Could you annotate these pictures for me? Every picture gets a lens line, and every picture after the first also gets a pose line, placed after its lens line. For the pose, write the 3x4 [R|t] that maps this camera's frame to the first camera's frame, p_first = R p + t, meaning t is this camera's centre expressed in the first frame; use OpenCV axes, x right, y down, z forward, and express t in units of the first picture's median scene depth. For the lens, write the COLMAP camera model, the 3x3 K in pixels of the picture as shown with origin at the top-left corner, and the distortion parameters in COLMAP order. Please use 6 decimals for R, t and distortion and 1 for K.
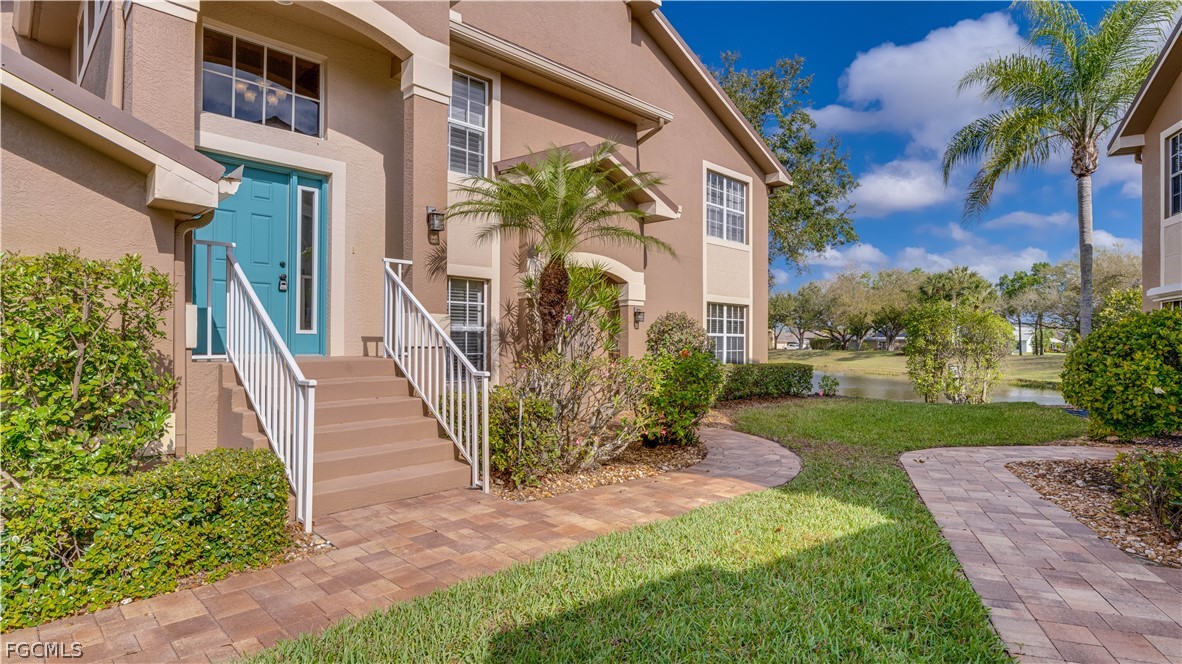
lens RADIAL K [[615.4, 0, 591.0], [0, 615.4, 332.0], [0, 0, 1]] dist [0.003059, 0.000020]
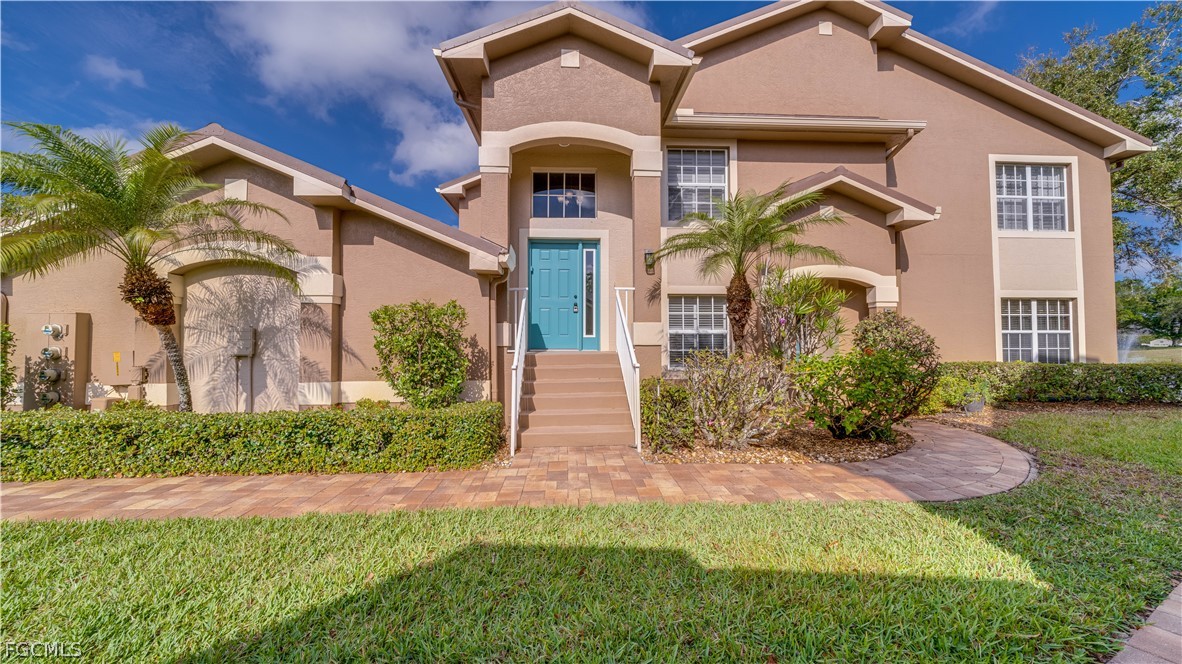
lens RADIAL K [[411.6, 0, 589.0], [0, 411.6, 326.1], [0, 0, 1]] dist [-0.006360, 0.000071]
pose [[0.742133, -0.032097, -0.669484, 0.200191], [0.017708, 0.999443, -0.028286, 0.002772], [0.670019, 0.009137, 0.742288, 0.131262]]
